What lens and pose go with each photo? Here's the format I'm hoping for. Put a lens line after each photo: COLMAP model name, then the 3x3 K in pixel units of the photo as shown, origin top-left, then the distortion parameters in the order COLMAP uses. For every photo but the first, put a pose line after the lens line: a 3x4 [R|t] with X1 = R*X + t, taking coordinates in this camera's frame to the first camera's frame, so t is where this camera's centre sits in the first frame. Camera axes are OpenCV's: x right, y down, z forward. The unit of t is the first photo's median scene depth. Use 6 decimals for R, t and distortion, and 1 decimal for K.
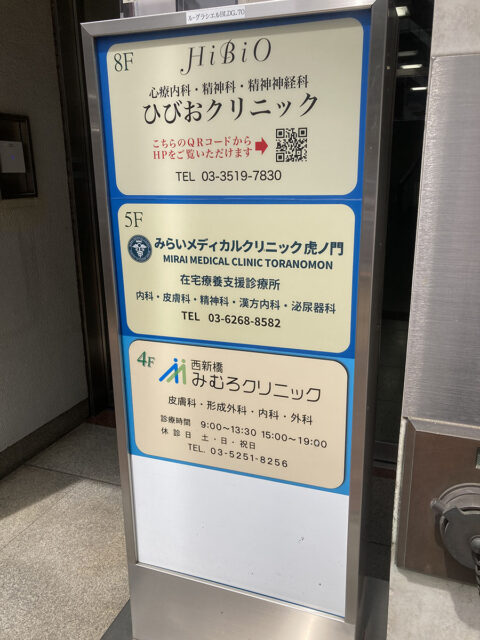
lens RADIAL K [[526.7, 0, 240.4], [0, 526.7, 326.7], [0, 0, 1]] dist [0.031025, -0.009702]
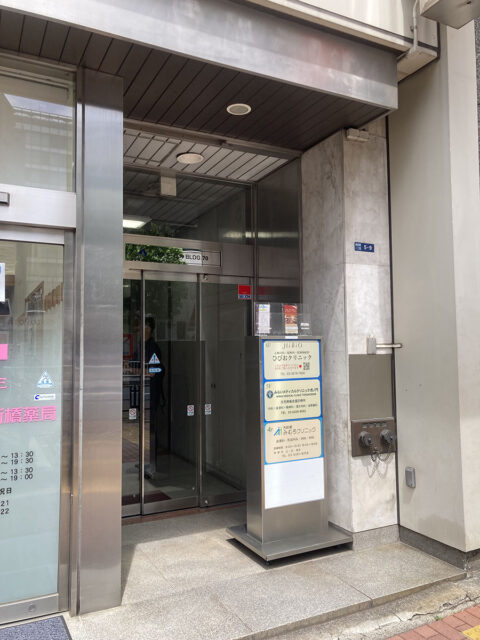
lens RADIAL K [[526.7, 0, 237.8], [0, 526.7, 317.7], [0, 0, 1]] dist [0.031025, -0.009702]
pose [[0.671328, 0.049510, 0.739505, -2.992459], [0.208402, 0.944901, -0.252450, 0.209275], [-0.711258, 0.323591, 0.624020, -1.193162]]
